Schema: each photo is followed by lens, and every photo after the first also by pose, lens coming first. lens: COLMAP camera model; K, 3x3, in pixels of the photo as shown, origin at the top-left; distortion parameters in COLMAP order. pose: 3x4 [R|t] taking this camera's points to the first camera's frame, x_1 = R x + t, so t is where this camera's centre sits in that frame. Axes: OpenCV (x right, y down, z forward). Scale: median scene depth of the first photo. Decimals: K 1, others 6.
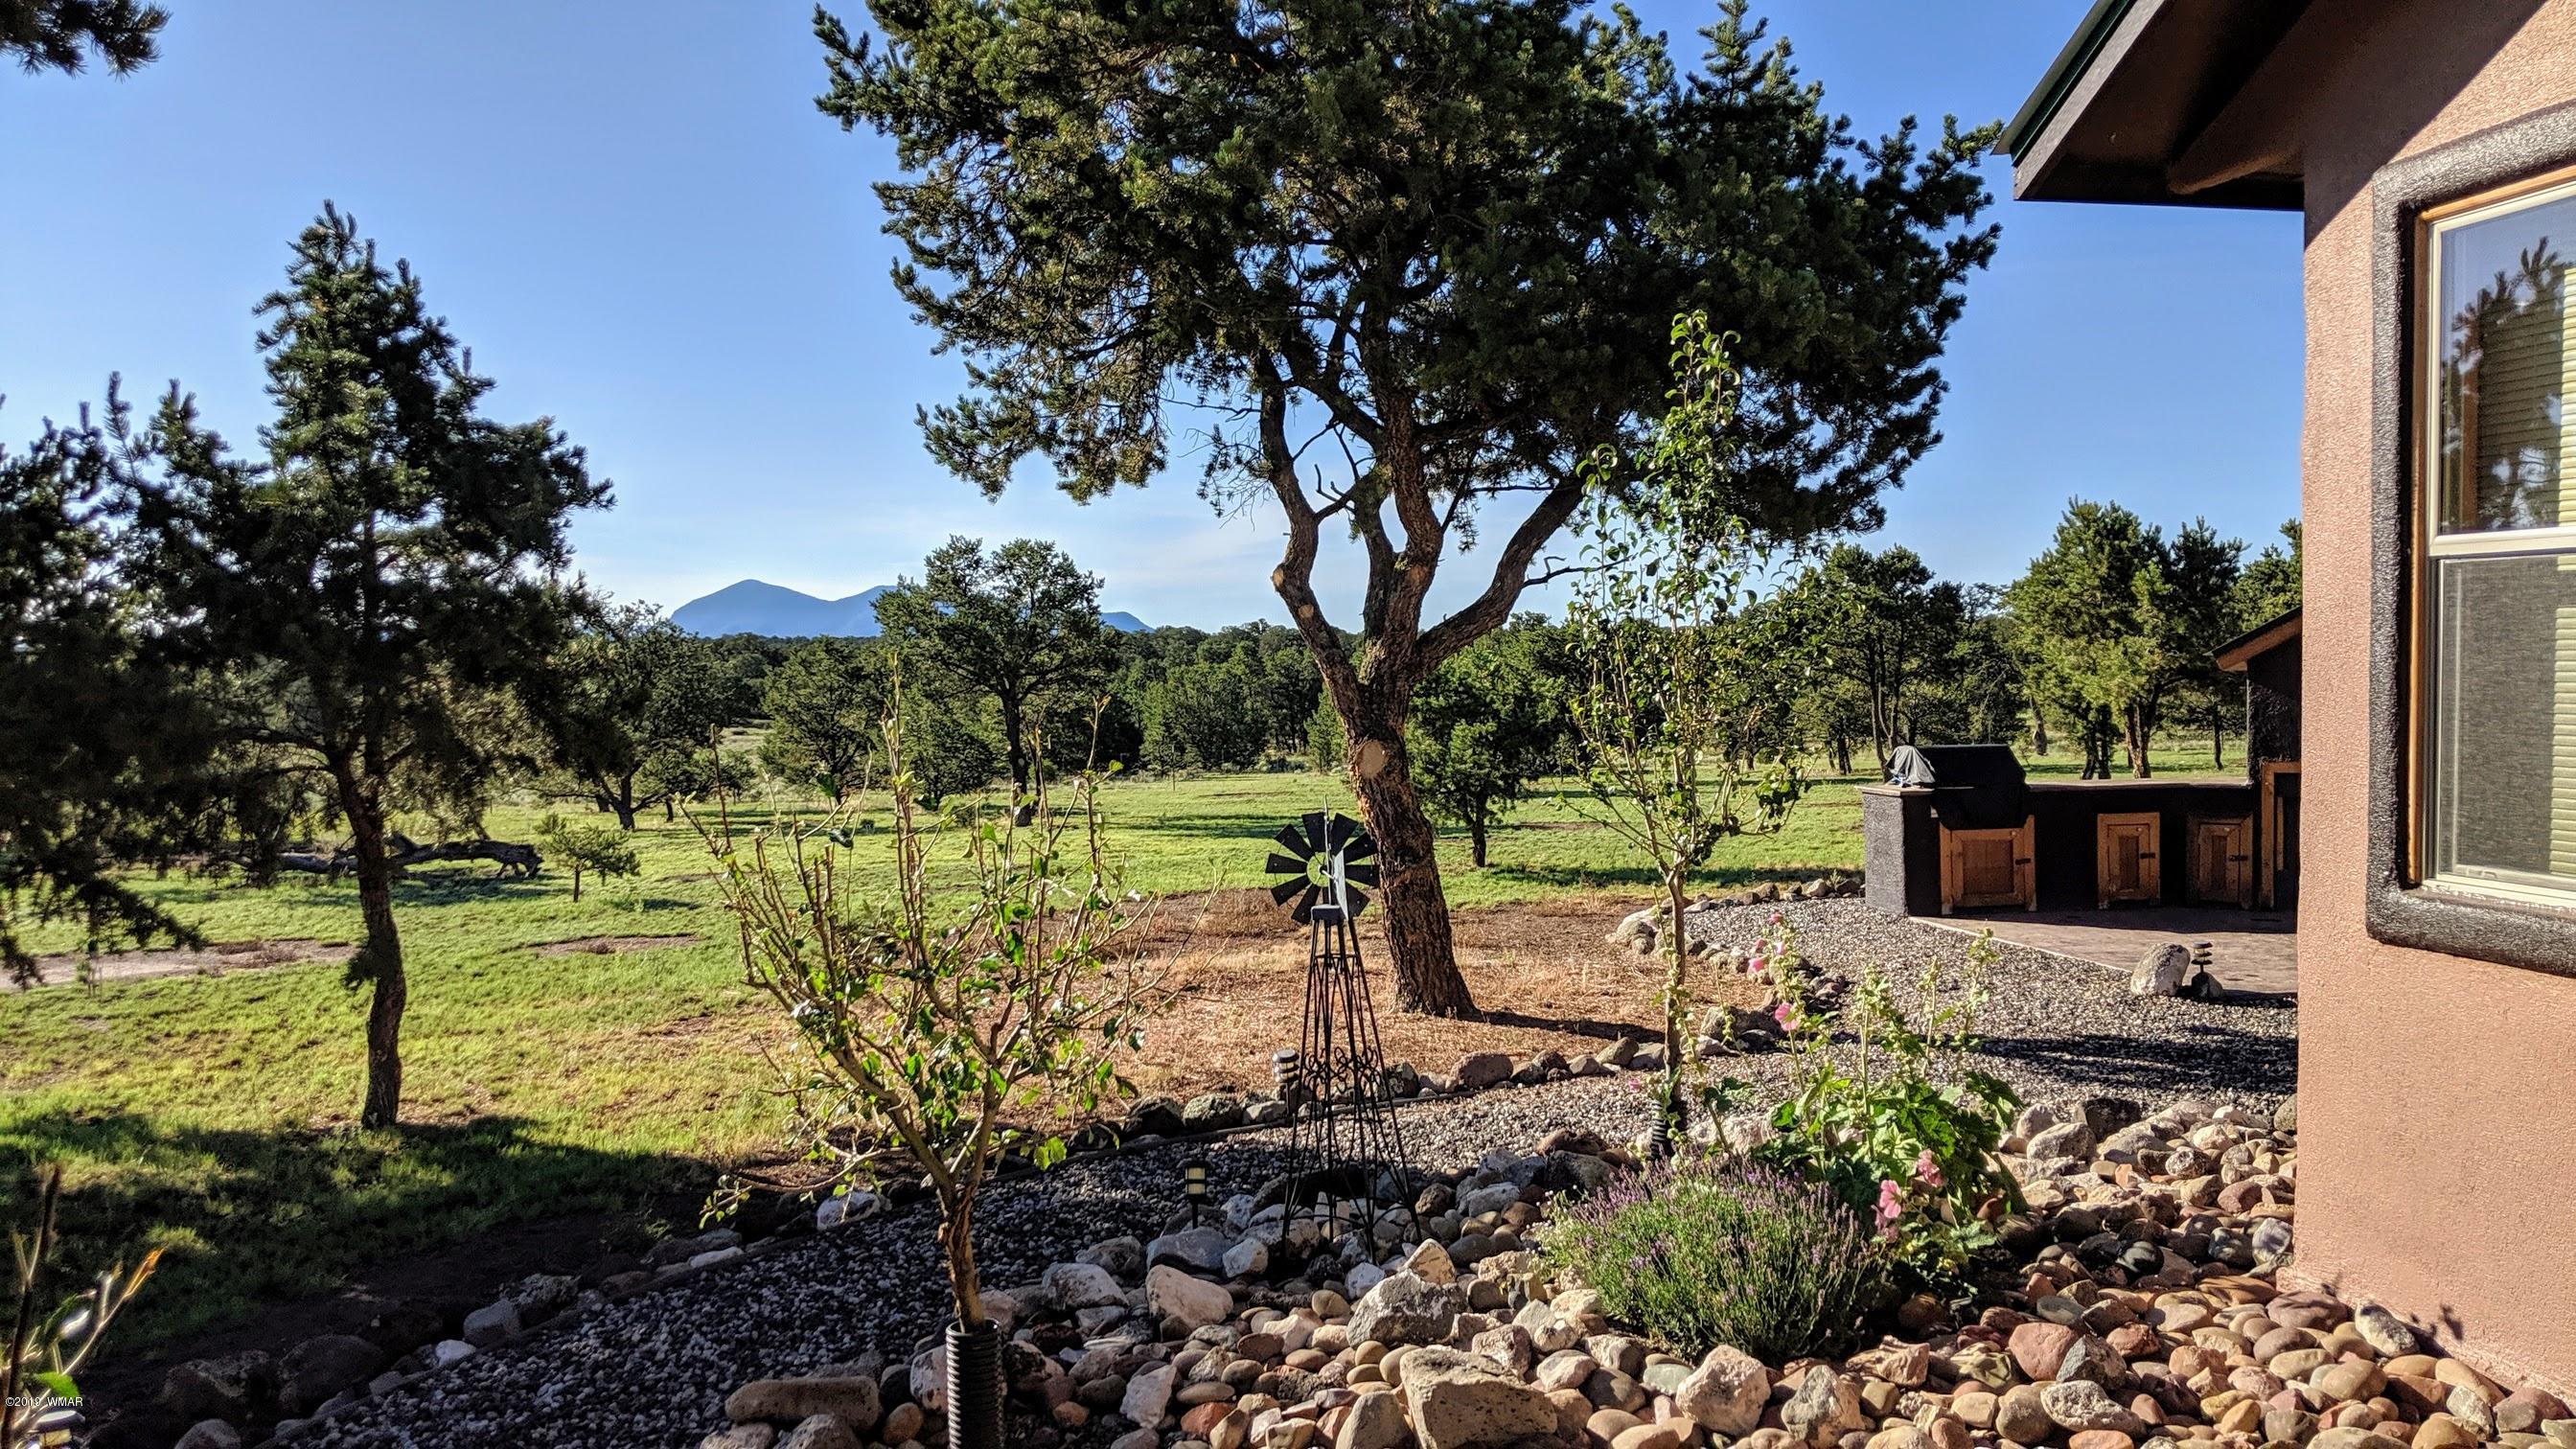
lens RADIAL K [[2037.8, 0, 1220.0], [0, 2037.8, 753.1], [0, 0, 1]] dist [0.071482, -0.128763]
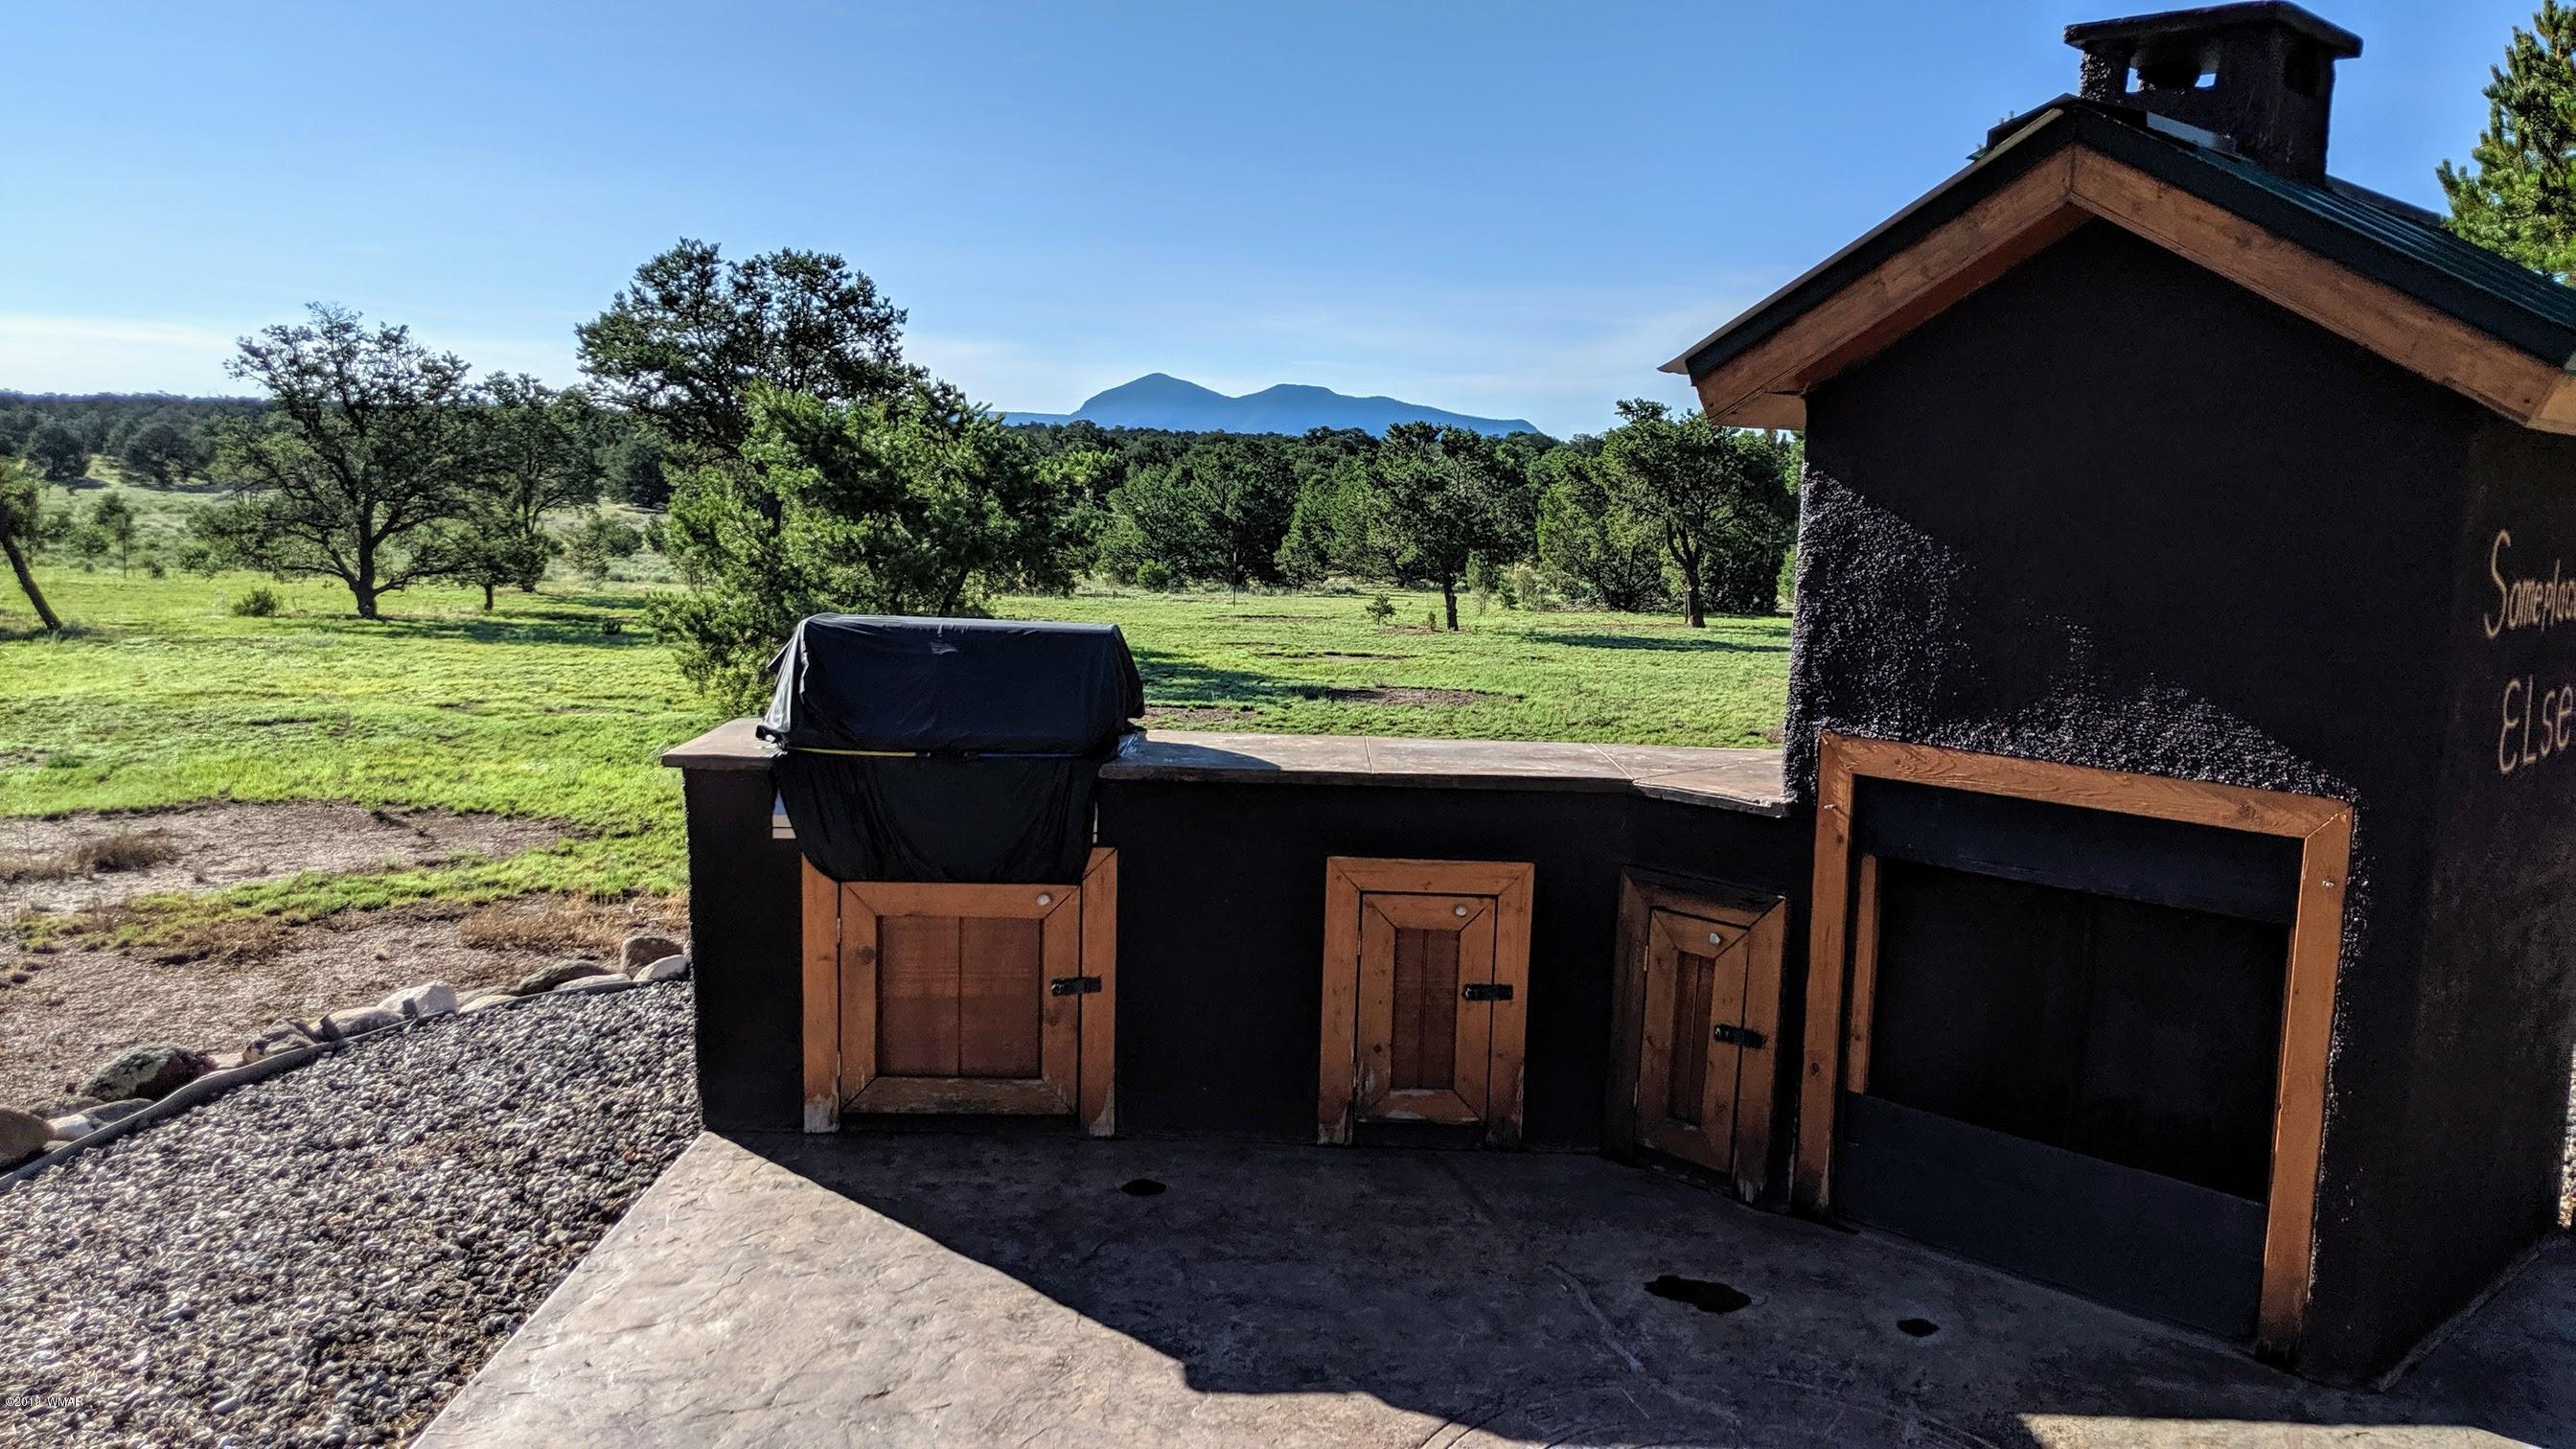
lens RADIAL K [[2006.2, 0, 1308.4], [0, 2006.2, 736.1], [0, 0, 1]] dist [0.006911, -0.005408]
pose [[0.988533, 0.063962, -0.136787, 0.465317], [-0.051367, 0.994274, 0.093703, -0.018449], [0.141997, -0.085602, 0.986159, 0.691229]]
